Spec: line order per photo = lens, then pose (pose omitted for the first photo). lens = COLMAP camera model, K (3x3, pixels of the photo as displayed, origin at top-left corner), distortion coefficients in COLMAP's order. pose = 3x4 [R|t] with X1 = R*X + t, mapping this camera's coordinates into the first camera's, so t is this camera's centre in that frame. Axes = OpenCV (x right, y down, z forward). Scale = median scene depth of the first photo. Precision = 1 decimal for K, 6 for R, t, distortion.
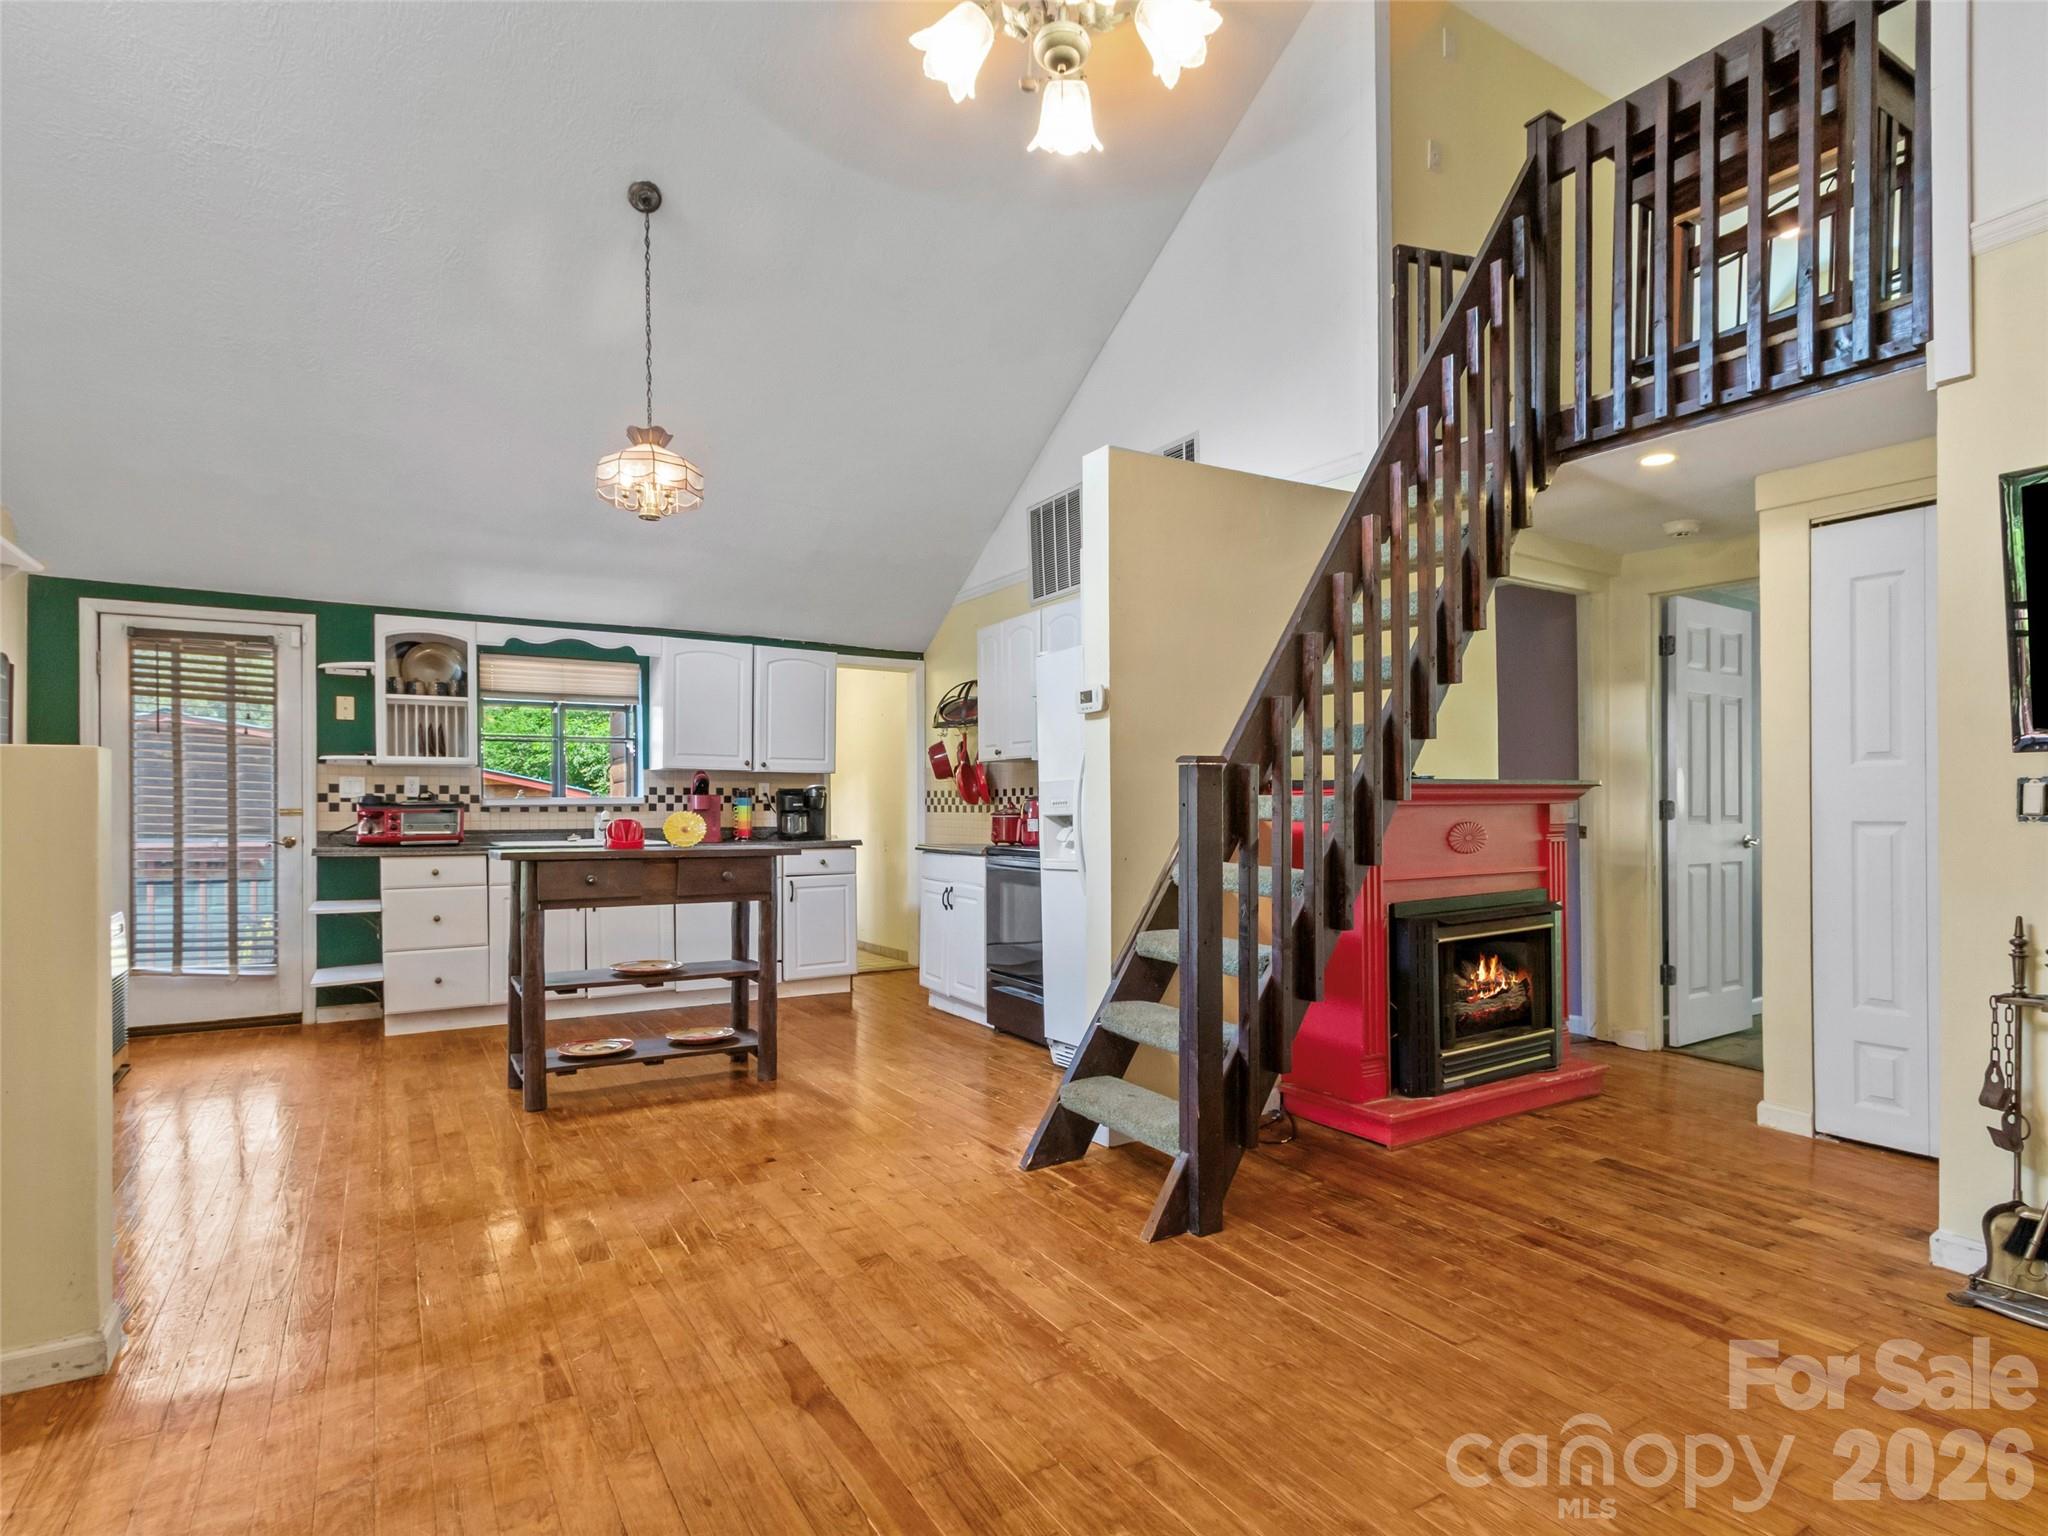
lens RADIAL K [[1033.5, 0, 982.9], [0, 1033.5, 809.6], [0, 0, 1]] dist [0.000983, 0.000254]
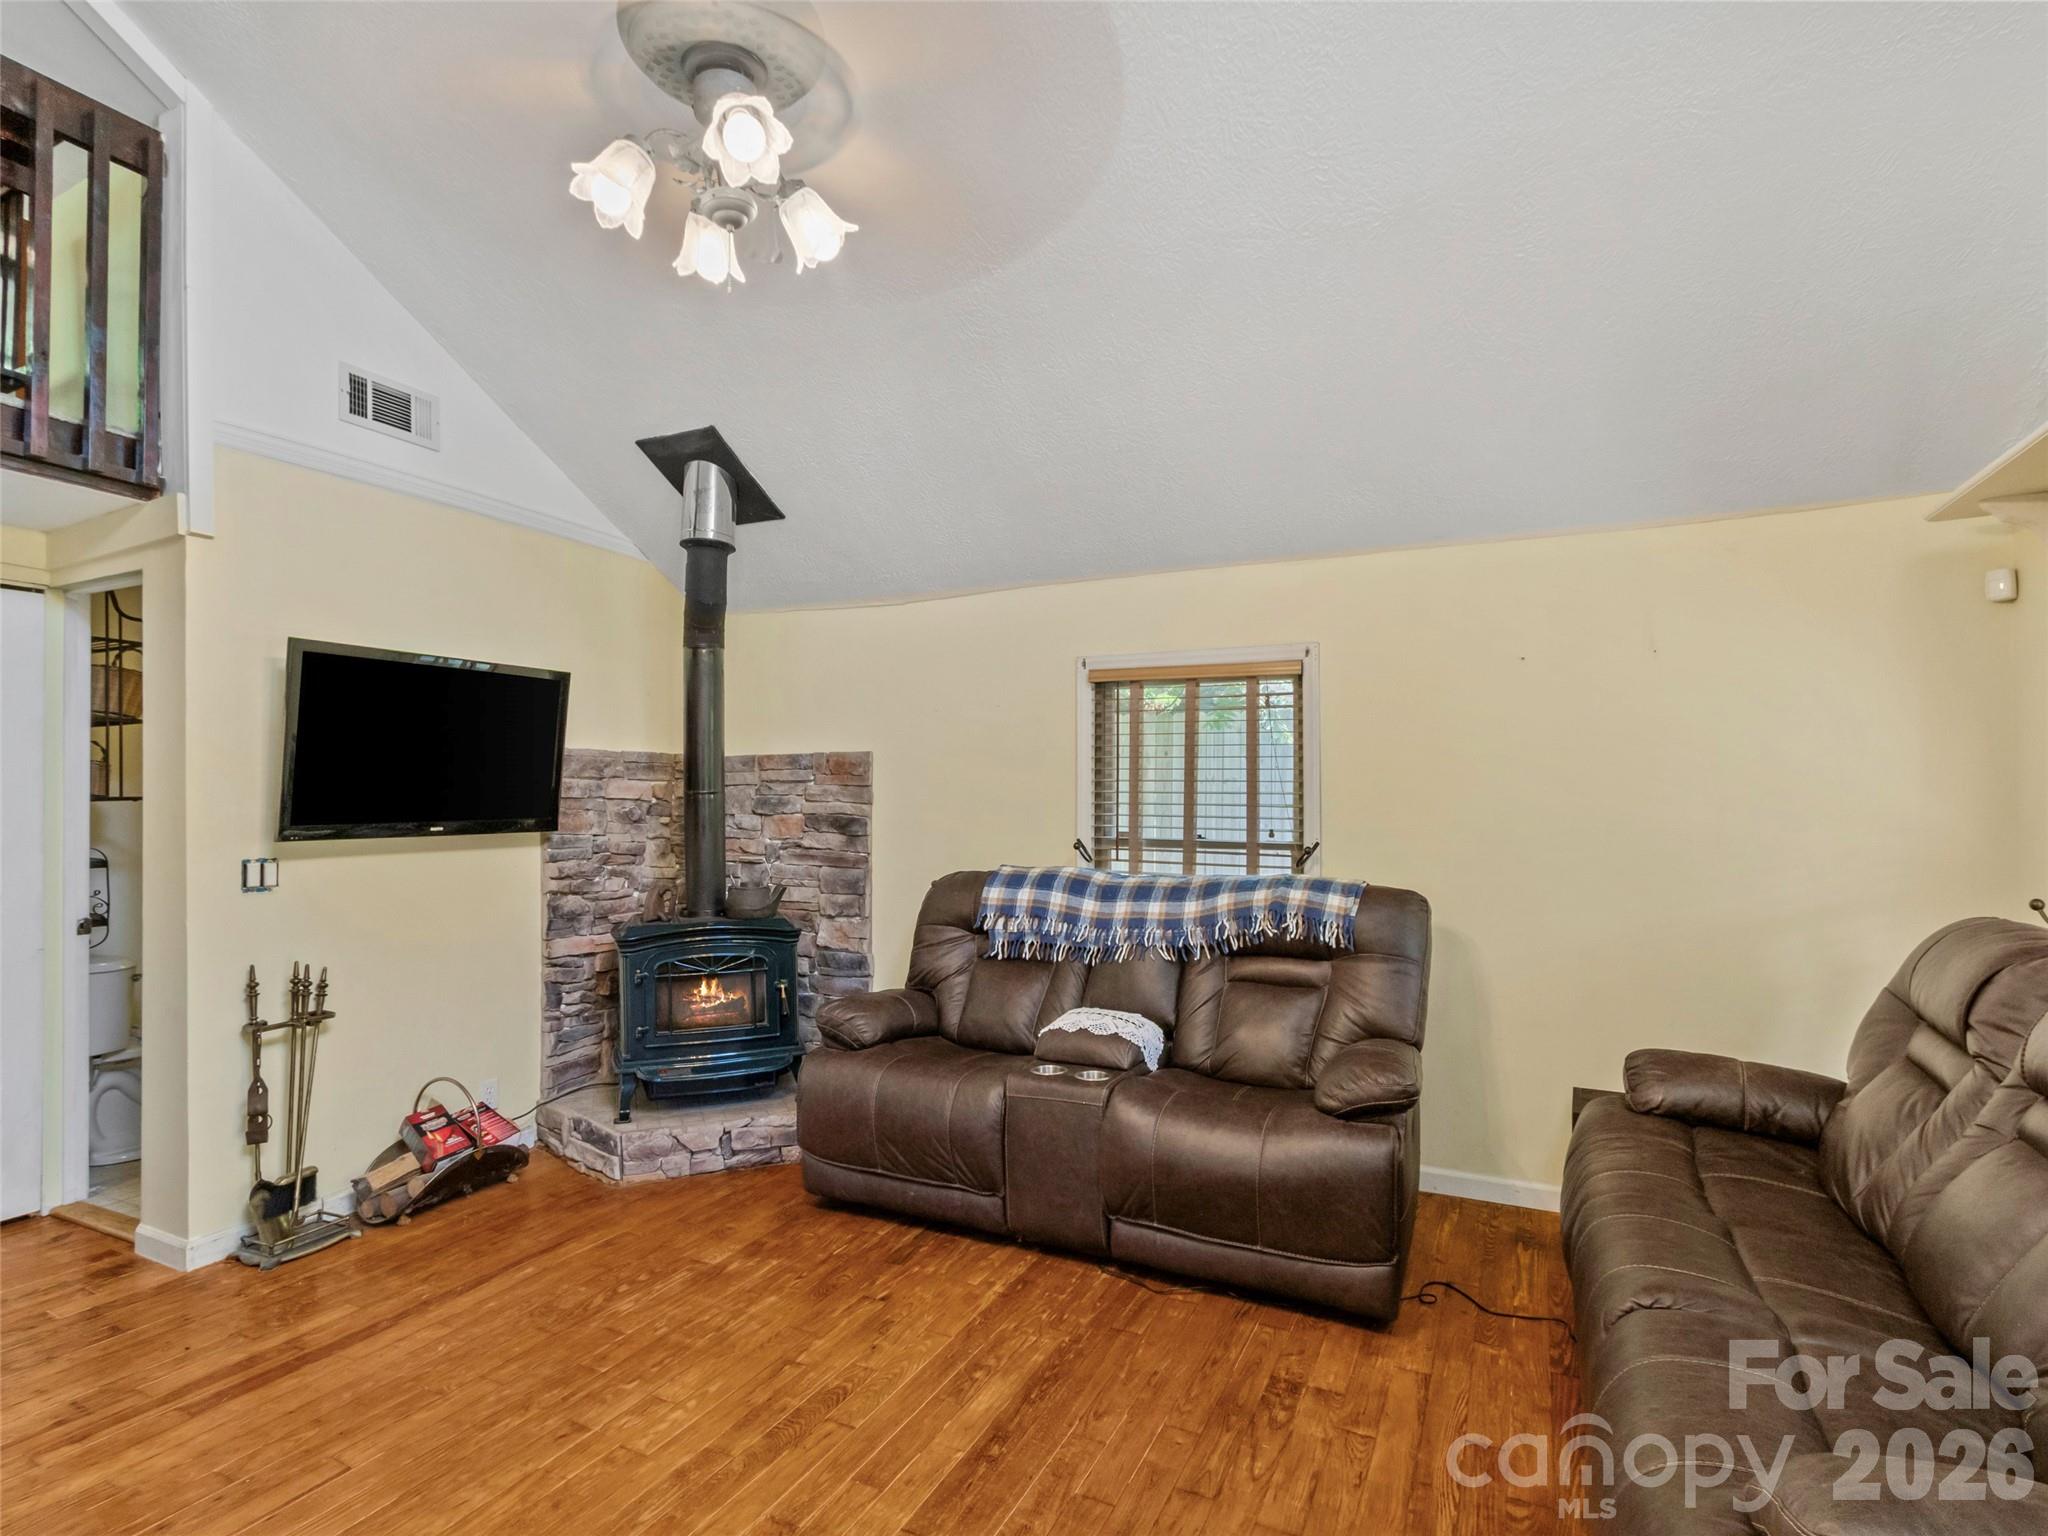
lens RADIAL K [[1057.0, 0, 1016.5], [0, 1057.0, 771.6], [0, 0, 1]] dist [0.002091, 0.001060]
pose [[-0.548209, 0.027213, 0.835899, -0.286302], [0.006627, 0.999580, -0.028195, -0.042145], [-0.836315, -0.009917, -0.548159, 0.395058]]
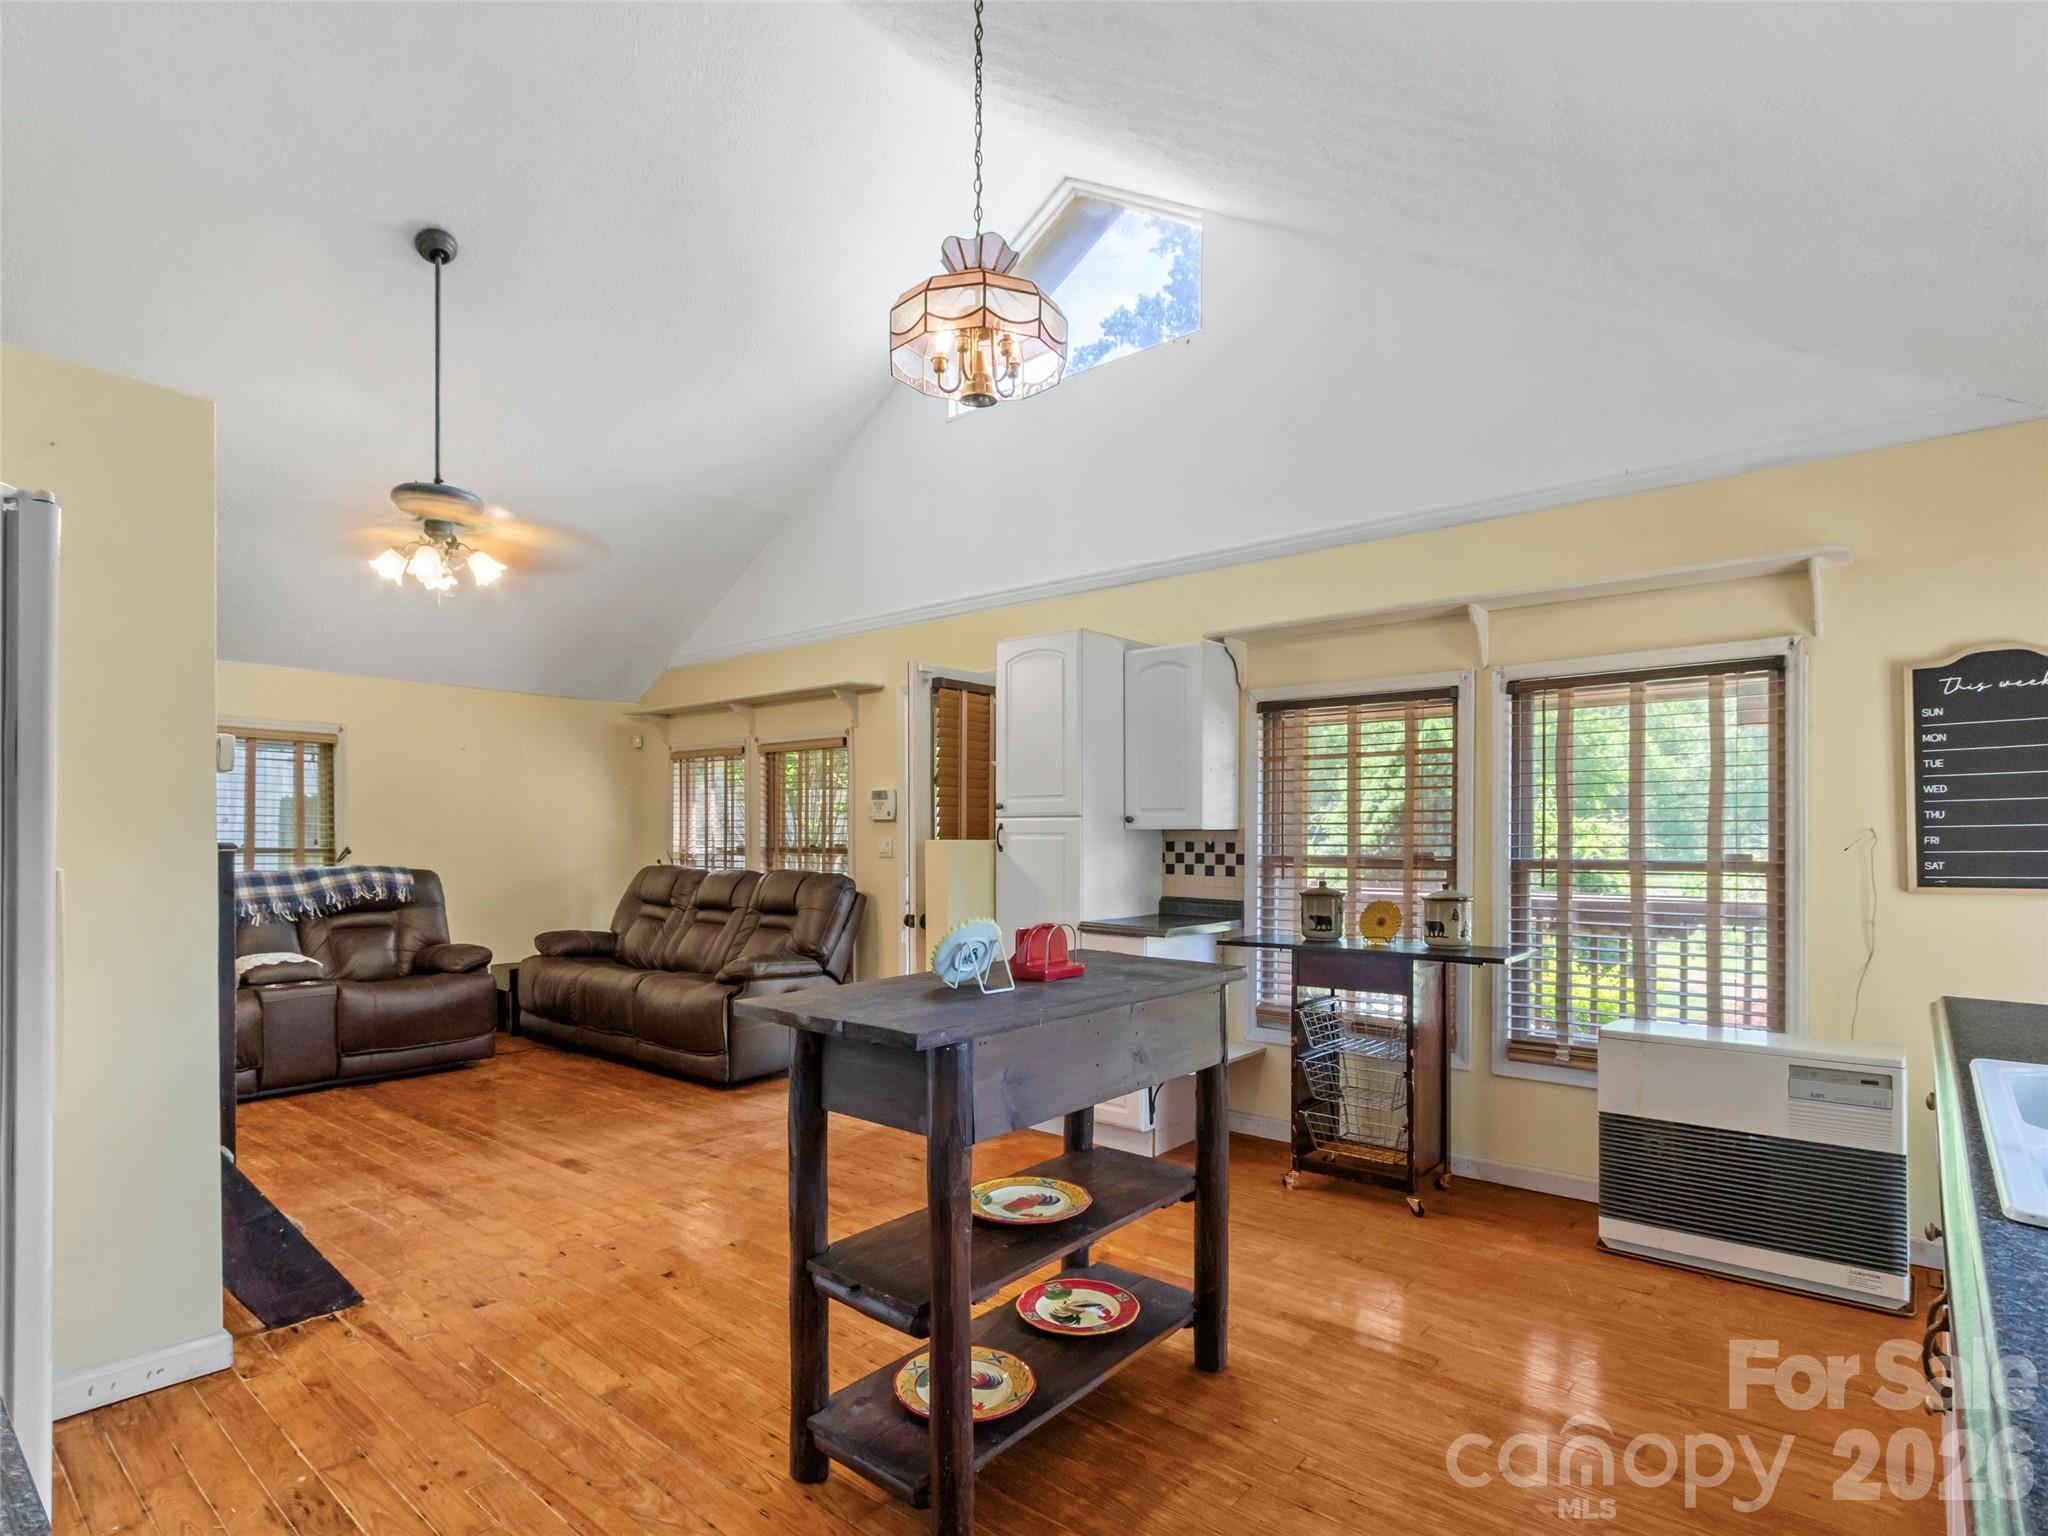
lens RADIAL K [[1069.1, 0, 1025.2], [0, 1069.1, 830.0], [0, 0, 1]] dist [-0.000230, -0.000174]
pose [[-0.937632, 0.002840, -0.347618, -0.101015], [0.002715, 0.999996, 0.000845, -0.031497], [0.347619, -0.000152, -0.937636, 1.161226]]
